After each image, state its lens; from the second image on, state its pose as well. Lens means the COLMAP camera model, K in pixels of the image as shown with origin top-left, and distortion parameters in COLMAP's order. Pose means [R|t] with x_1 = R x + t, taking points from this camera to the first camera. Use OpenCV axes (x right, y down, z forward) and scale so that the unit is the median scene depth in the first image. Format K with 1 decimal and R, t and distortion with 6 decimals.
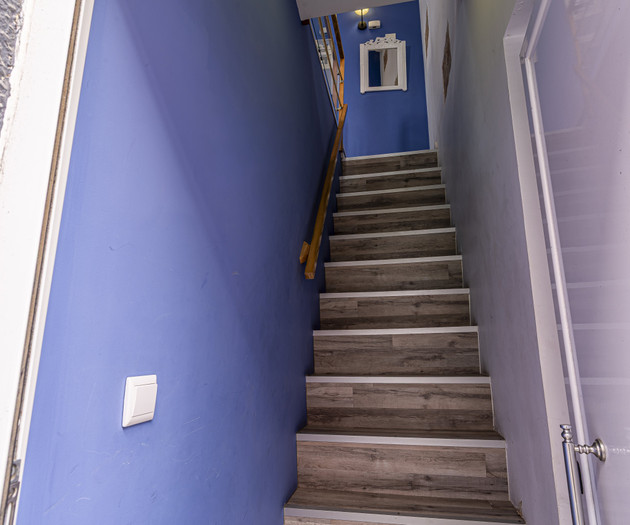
lens RADIAL K [[408.5, 0, 314.7], [0, 408.5, 263.7], [0, 0, 1]] dist [-0.007956, 0.002434]
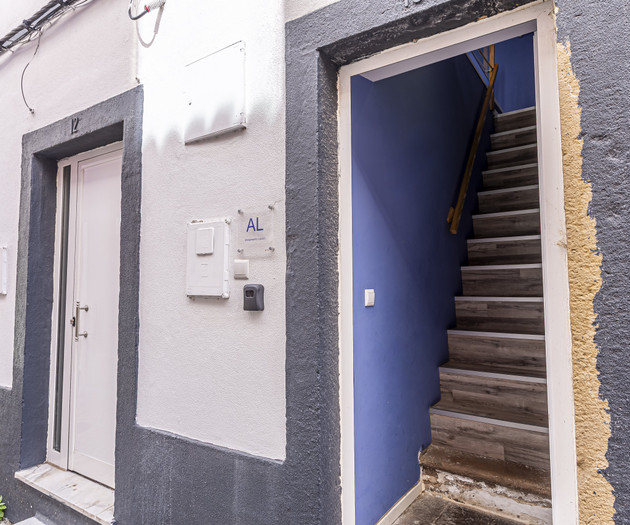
lens RADIAL K [[408.5, 0, 315.7], [0, 408.5, 262.4], [0, 0, 1]] dist [-0.007956, 0.002434]
pose [[0.911241, -0.023563, -0.411198, 0.126750], [0.090361, 0.985476, 0.143775, -0.109966], [0.401839, -0.168170, 0.900136, -0.529520]]
